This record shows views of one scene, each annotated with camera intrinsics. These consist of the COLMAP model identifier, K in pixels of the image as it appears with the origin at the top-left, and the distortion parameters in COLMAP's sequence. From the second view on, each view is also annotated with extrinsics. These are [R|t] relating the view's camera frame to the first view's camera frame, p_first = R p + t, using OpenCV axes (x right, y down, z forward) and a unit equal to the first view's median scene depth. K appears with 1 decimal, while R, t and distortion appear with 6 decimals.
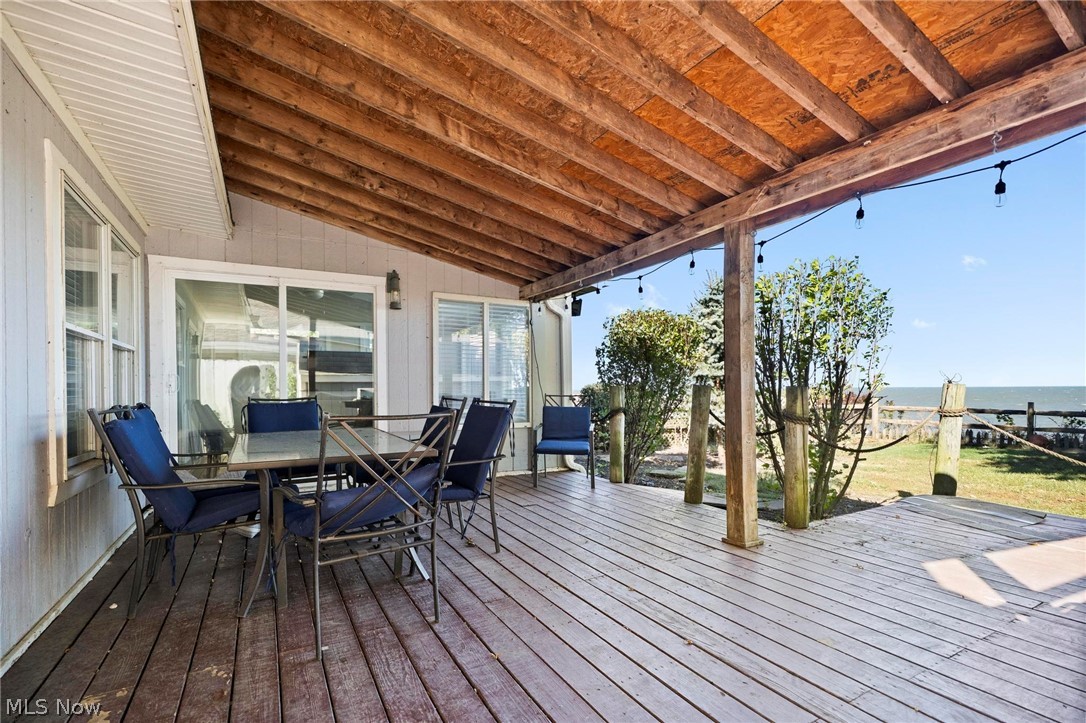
lens RADIAL K [[491.5, 0, 541.6], [0, 491.5, 389.8], [0, 0, 1]] dist [-0.000634, 0.000125]
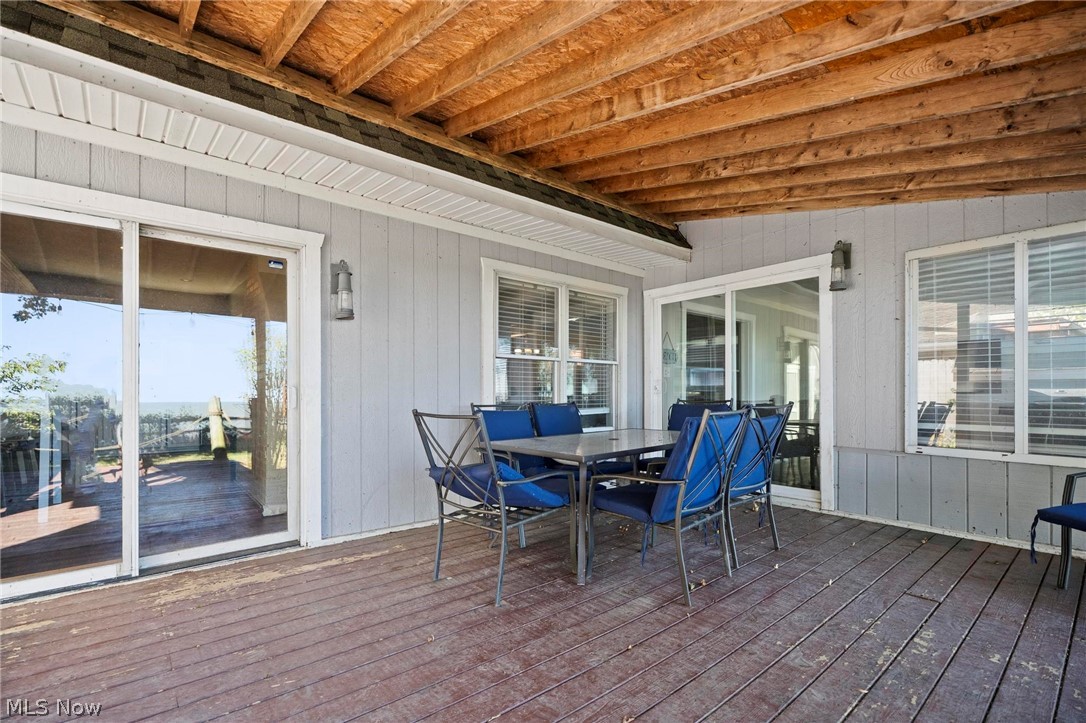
lens RADIAL K [[491.5, 0, 541.6], [0, 491.5, 389.8], [0, 0, 1]] dist [-0.000634, 0.000125]
pose [[0.188230, 0.002061, -0.982123, 0.448972], [-0.003908, 0.999991, 0.001349, -0.005745], [0.982117, 0.003584, 0.188237, 0.455788]]
